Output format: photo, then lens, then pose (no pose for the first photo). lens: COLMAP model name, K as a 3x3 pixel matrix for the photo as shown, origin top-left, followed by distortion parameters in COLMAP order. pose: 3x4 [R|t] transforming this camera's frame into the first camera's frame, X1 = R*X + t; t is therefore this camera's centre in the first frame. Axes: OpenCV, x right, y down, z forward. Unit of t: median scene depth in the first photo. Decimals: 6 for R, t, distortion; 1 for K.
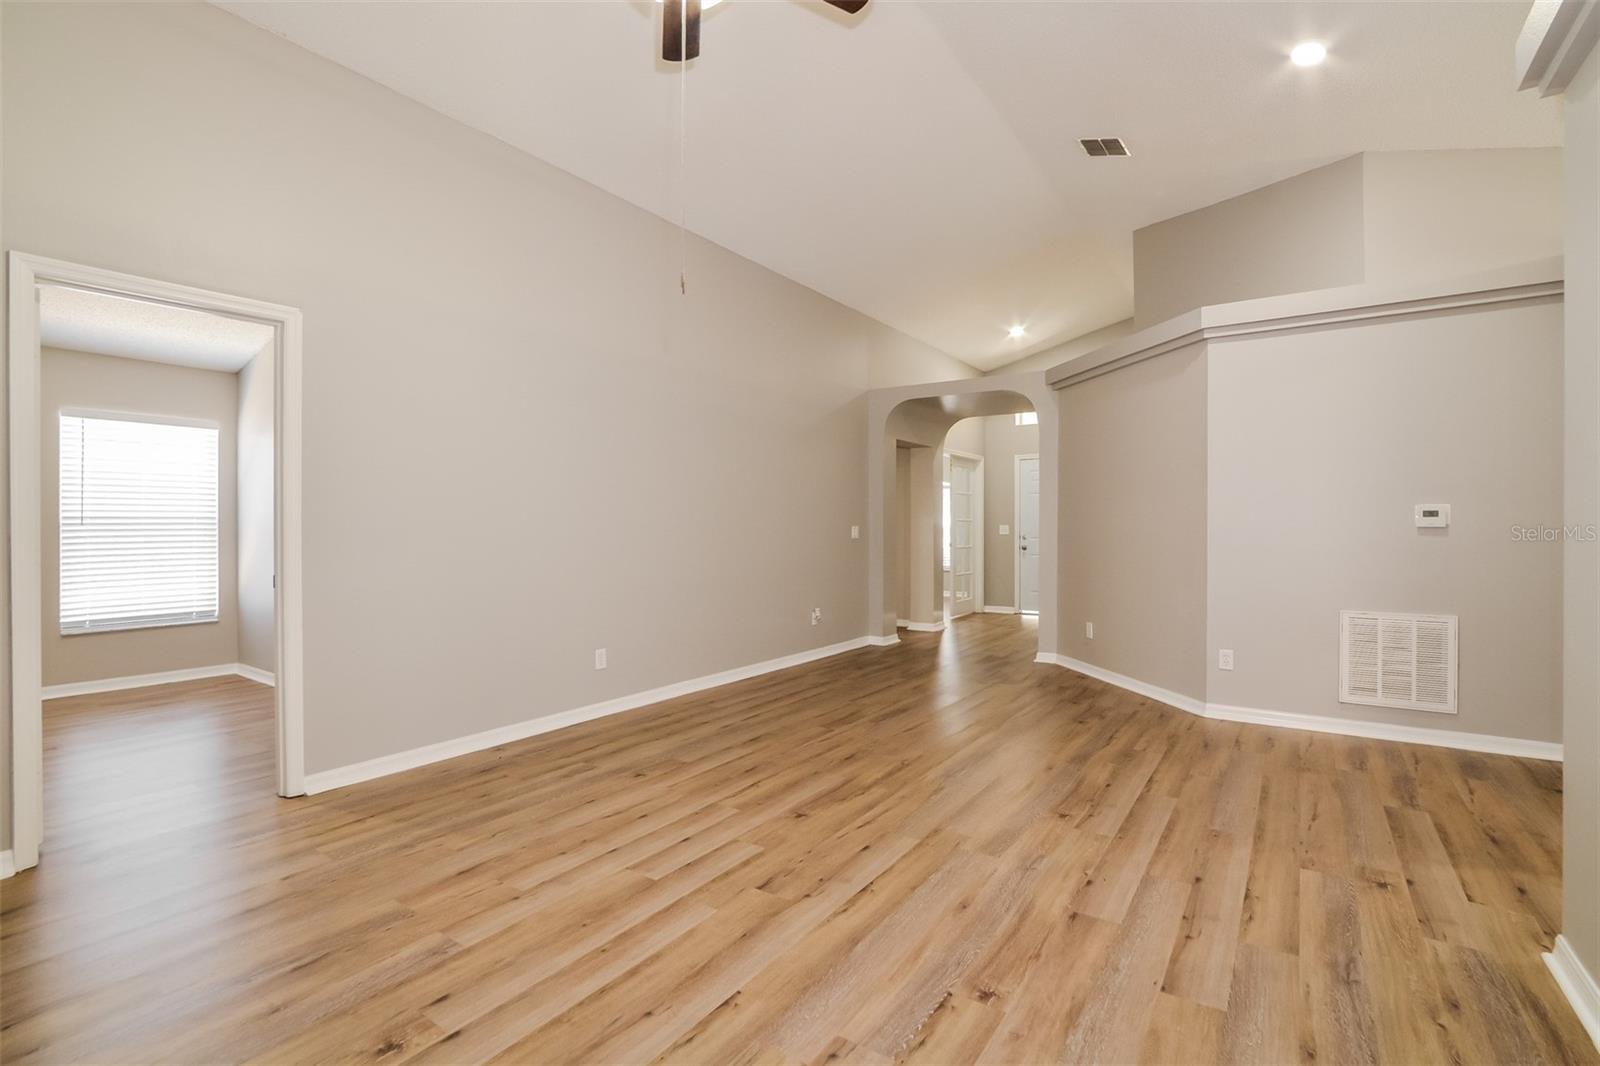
lens RADIAL K [[741.8, 0, 806.9], [0, 741.8, 533.4], [0, 0, 1]] dist [-0.030735, 0.009323]
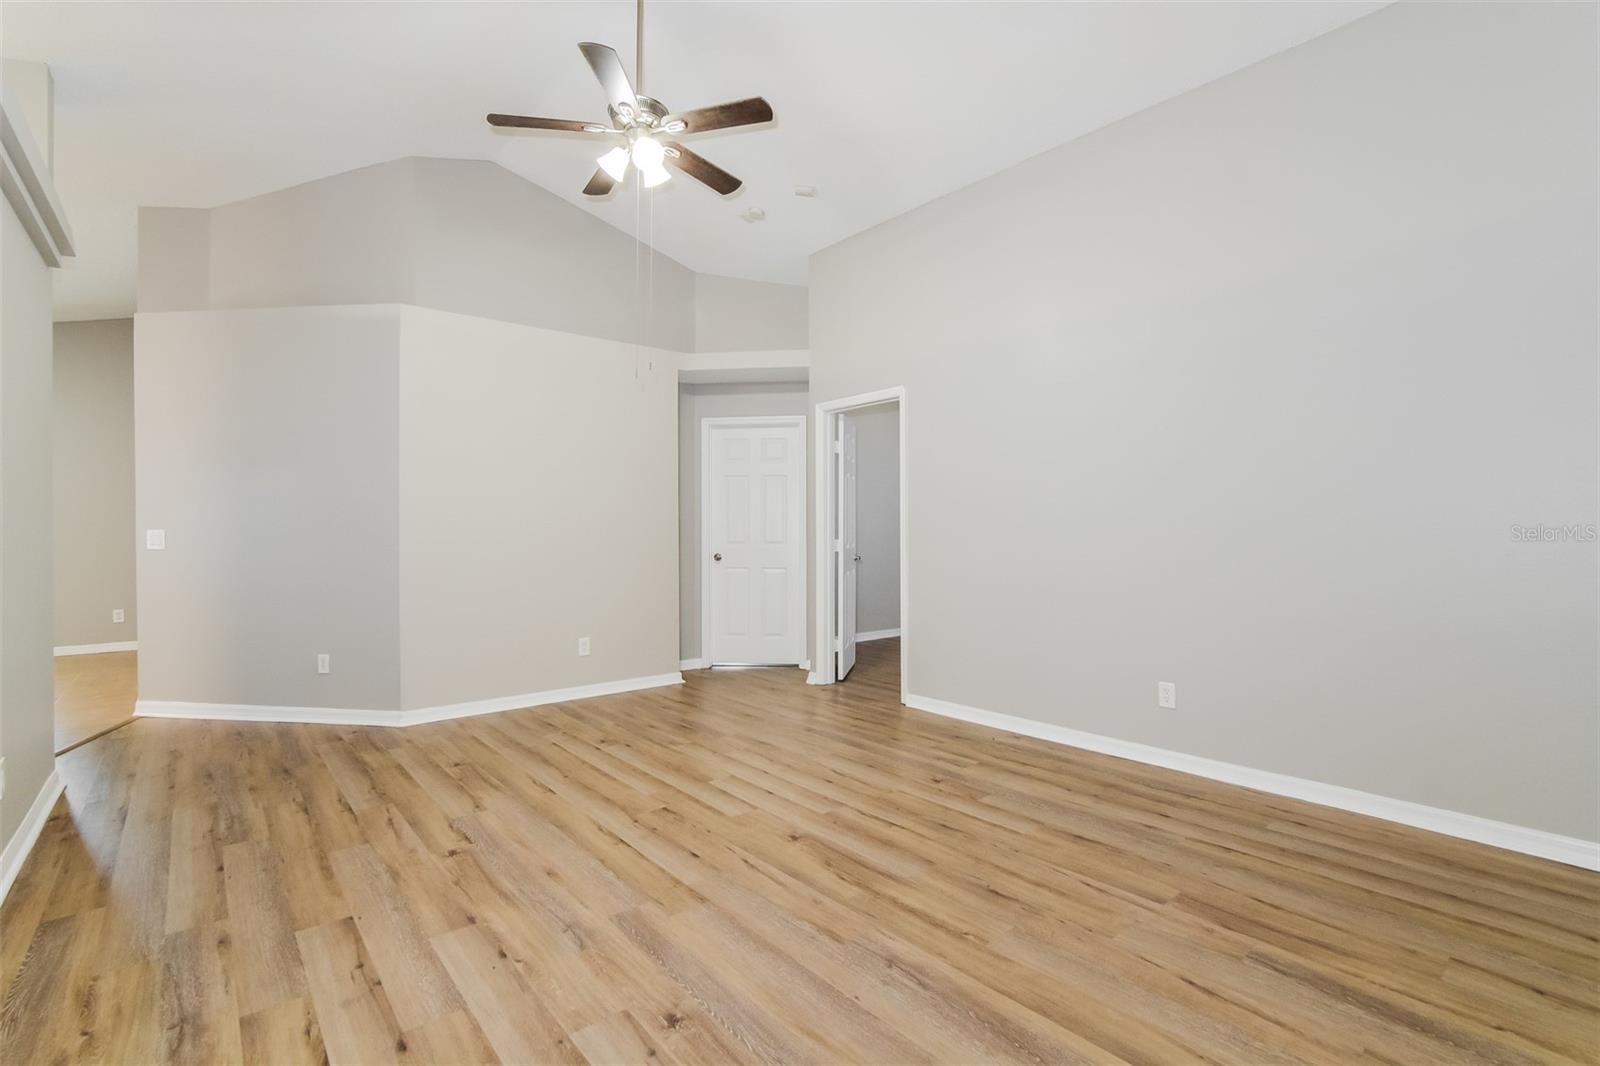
lens RADIAL K [[741.8, 0, 806.9], [0, 741.8, 533.4], [0, 0, 1]] dist [-0.030735, 0.009323]
pose [[-0.275636, 0.006526, -0.961240, 0.903298], [-0.005039, 0.999953, 0.008233, -0.014433], [0.961249, 0.007113, -0.275590, 1.292081]]
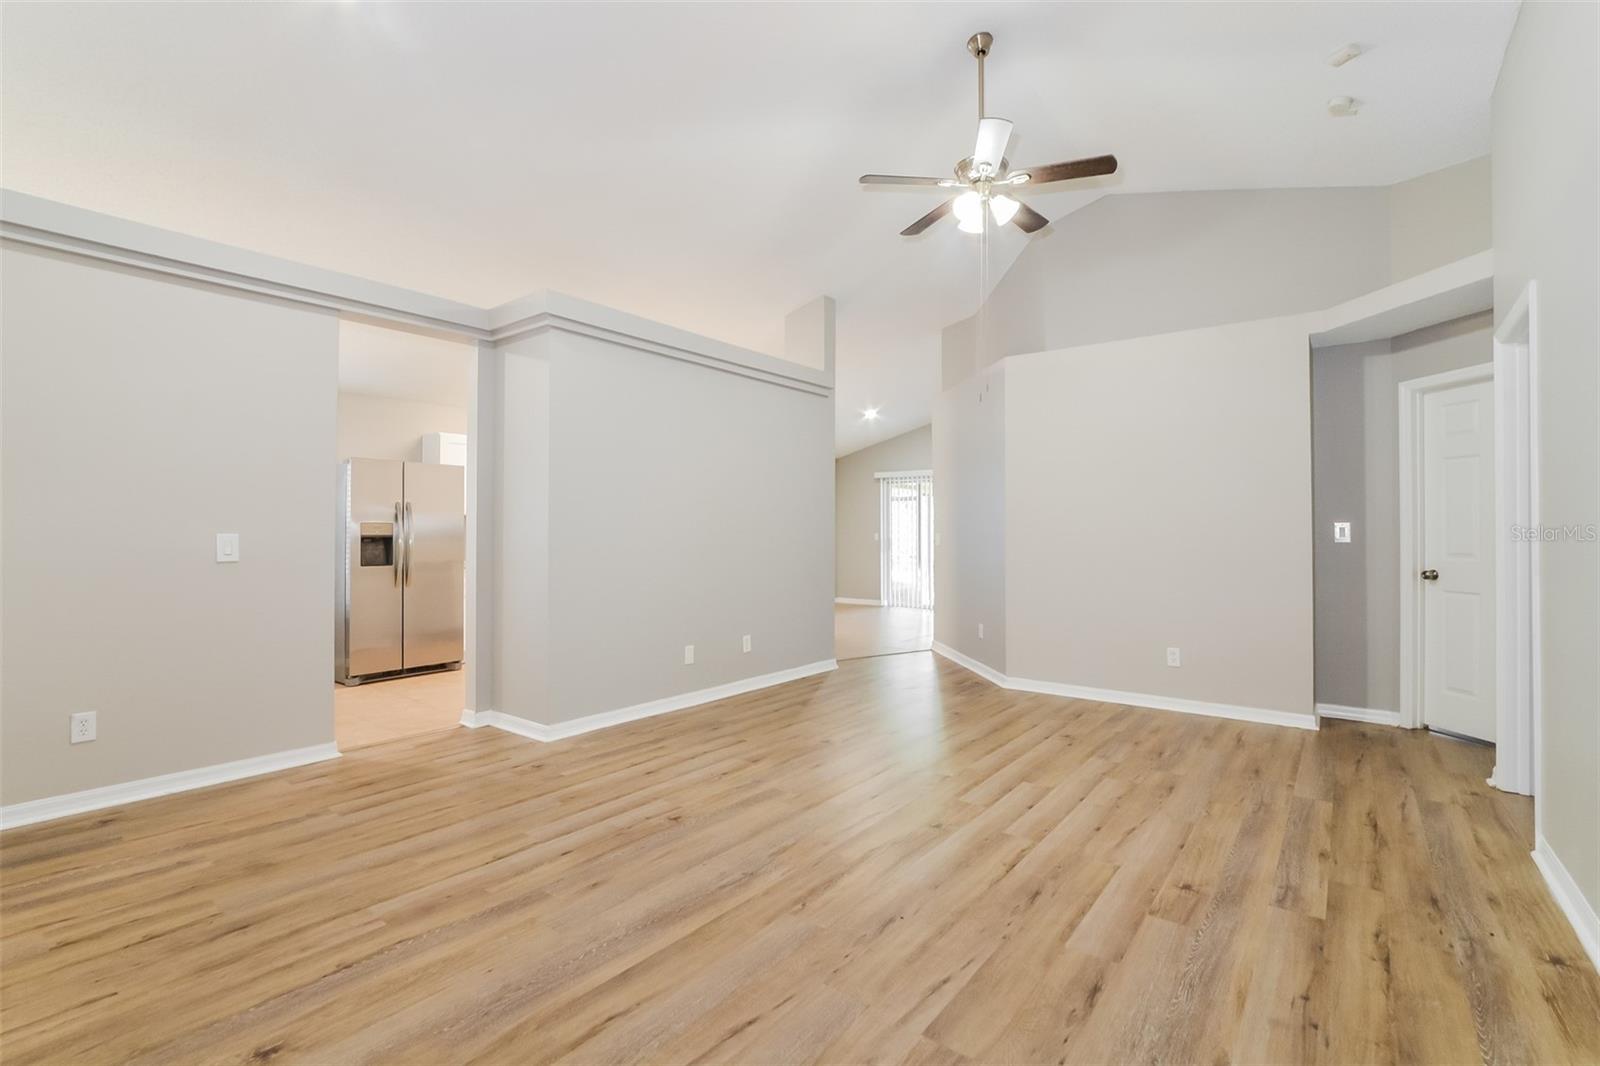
lens RADIAL K [[754.4, 0, 800.7], [0, 754.4, 507.6], [0, 0, 1]] dist [0.034613, 0.000305]
pose [[-0.998259, -0.002662, 0.058927, 0.116812], [-0.004078, 0.999705, -0.023929, -0.020304], [-0.058846, -0.024128, -0.997975, 2.068620]]
